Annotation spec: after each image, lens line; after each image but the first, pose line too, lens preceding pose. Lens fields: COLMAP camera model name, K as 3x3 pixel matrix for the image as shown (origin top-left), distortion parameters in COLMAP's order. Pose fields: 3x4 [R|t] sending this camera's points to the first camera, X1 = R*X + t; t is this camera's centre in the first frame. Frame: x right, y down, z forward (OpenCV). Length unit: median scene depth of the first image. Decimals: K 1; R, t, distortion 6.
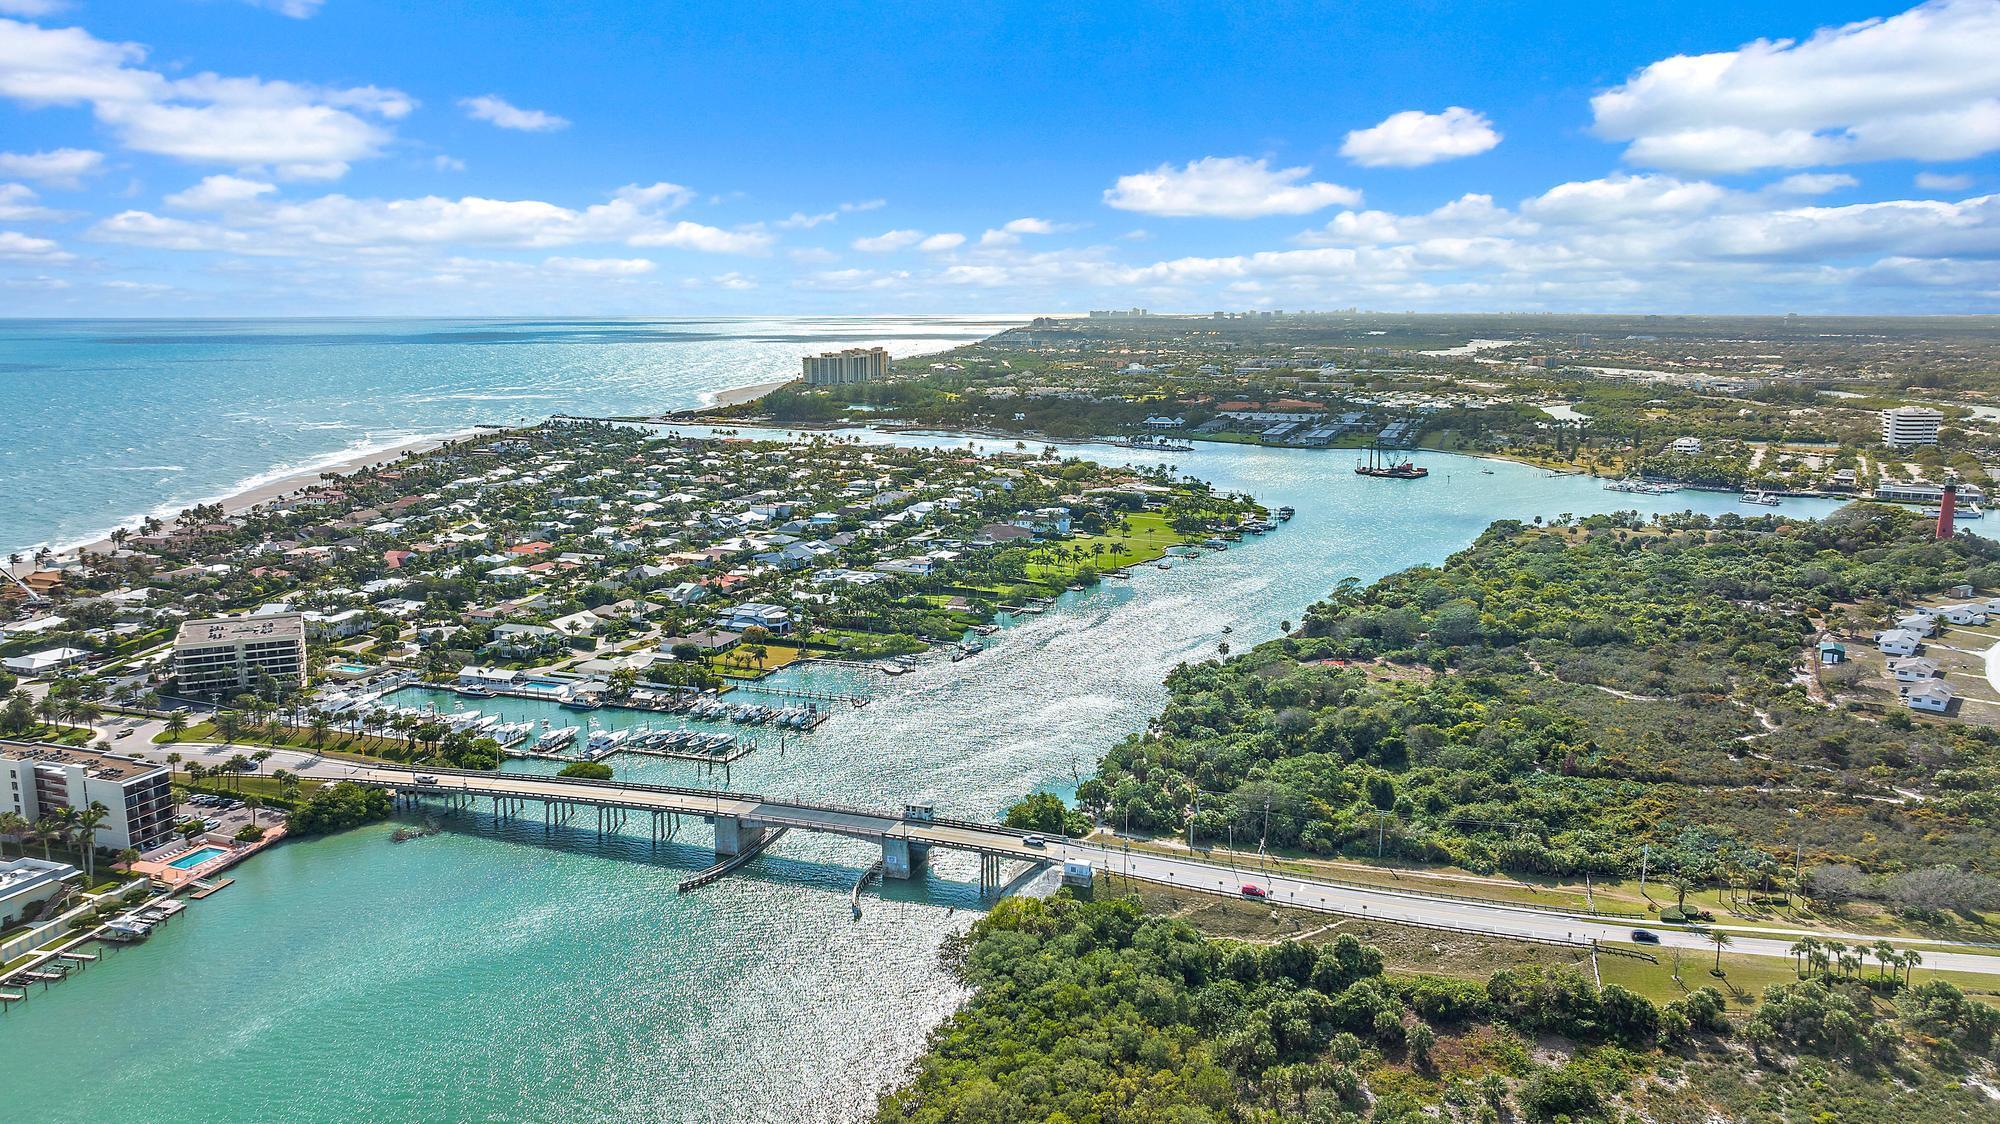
lens RADIAL K [[1427.6, 0, 1000.0], [0, 1427.6, 562.0], [0, 0, 1]] dist [-0.004649, -0.001167]
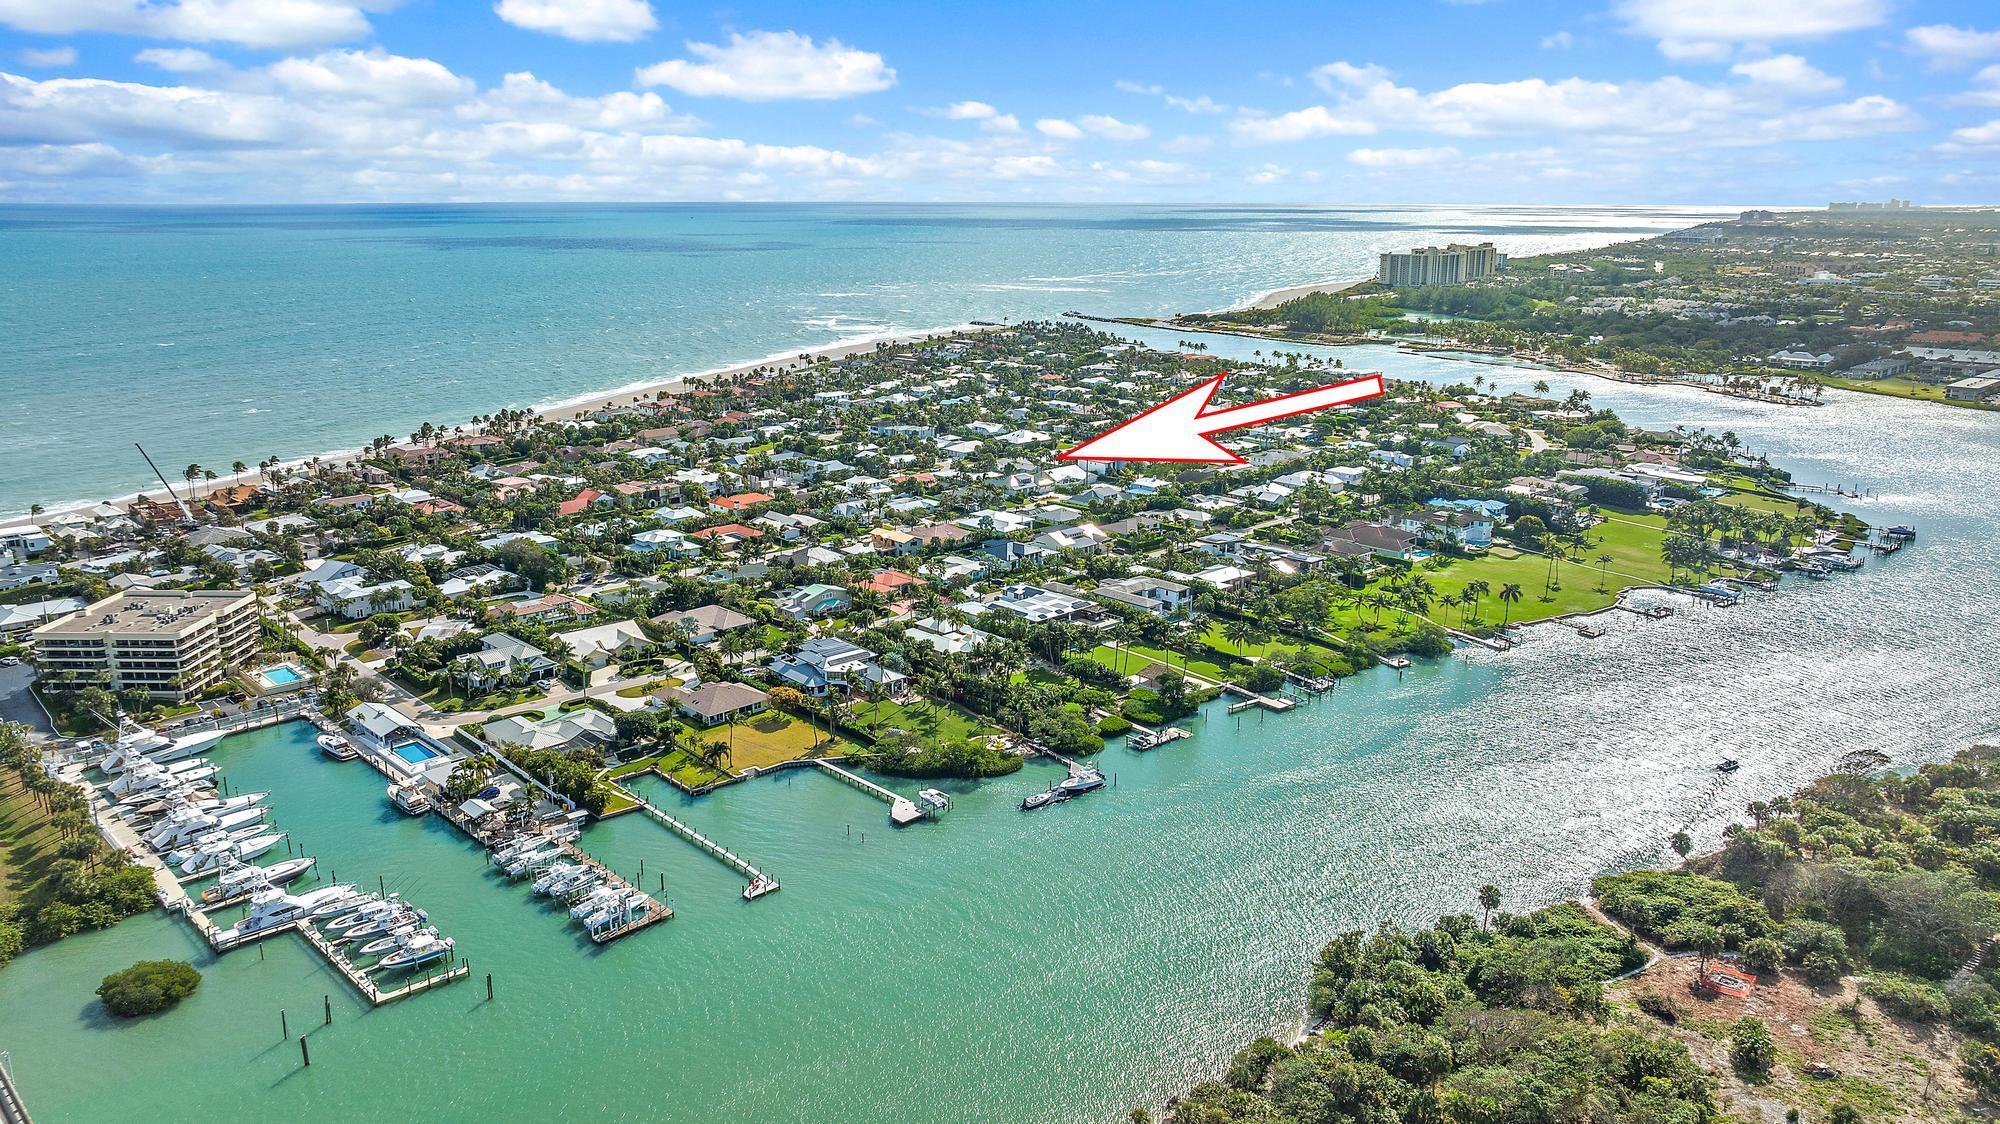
lens RADIAL K [[1409.5, 0, 1000.0], [0, 1409.5, 562.0], [0, 0, 1]] dist [-0.002164, -0.001600]
pose [[0.894489, 0.115818, -0.431829, 0.146834], [-0.081781, 0.991953, 0.096645, -0.064201], [0.439547, -0.051132, 0.896763, 0.355226]]
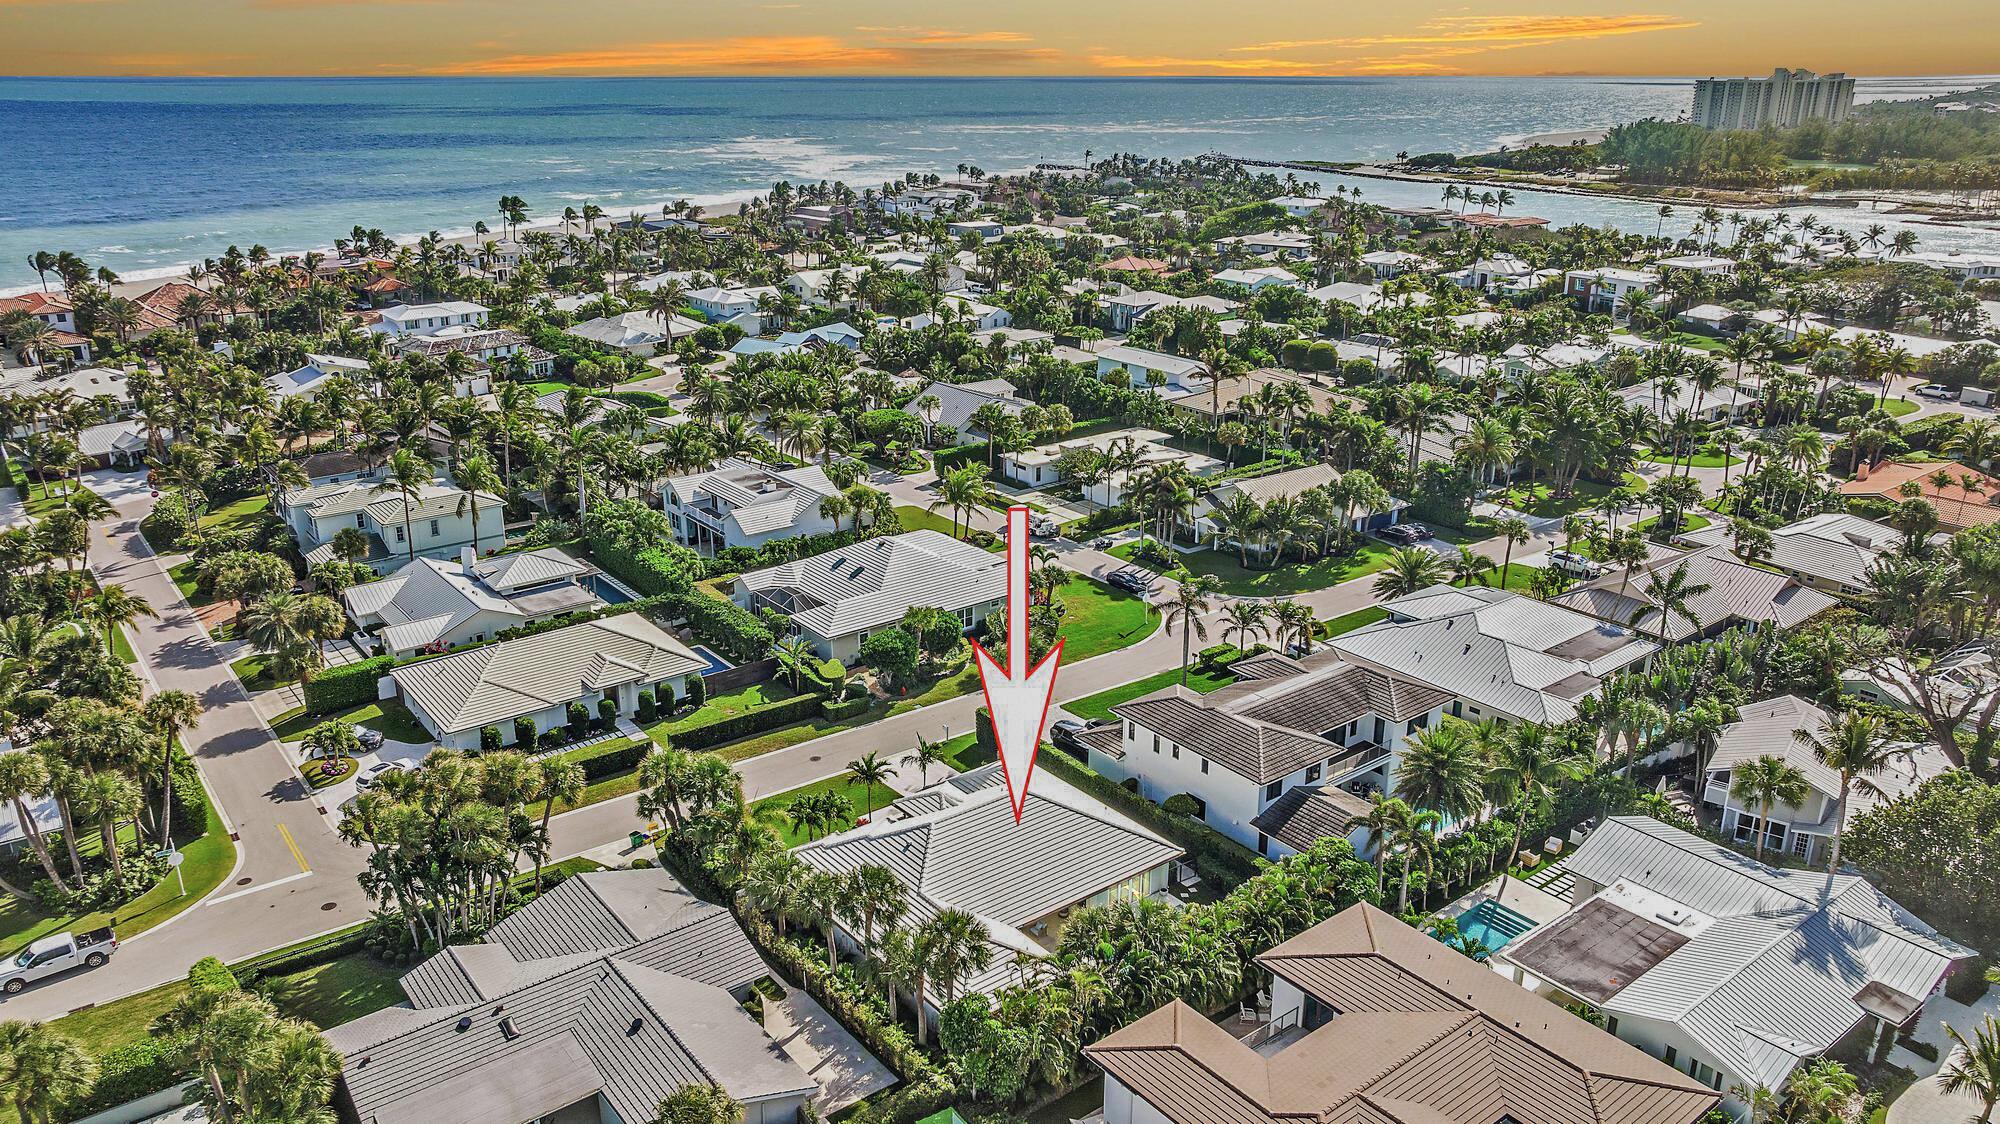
lens RADIAL K [[1399.6, 0, 1000.0], [0, 1399.6, 562.0], [0, 0, 1]] dist [-0.004948, -0.000002]
pose [[0.843729, 0.182153, -0.504917, -0.174250], [-0.099321, 0.977396, 0.186635, -0.097387], [0.527500, -0.107320, 0.842749, 1.119504]]
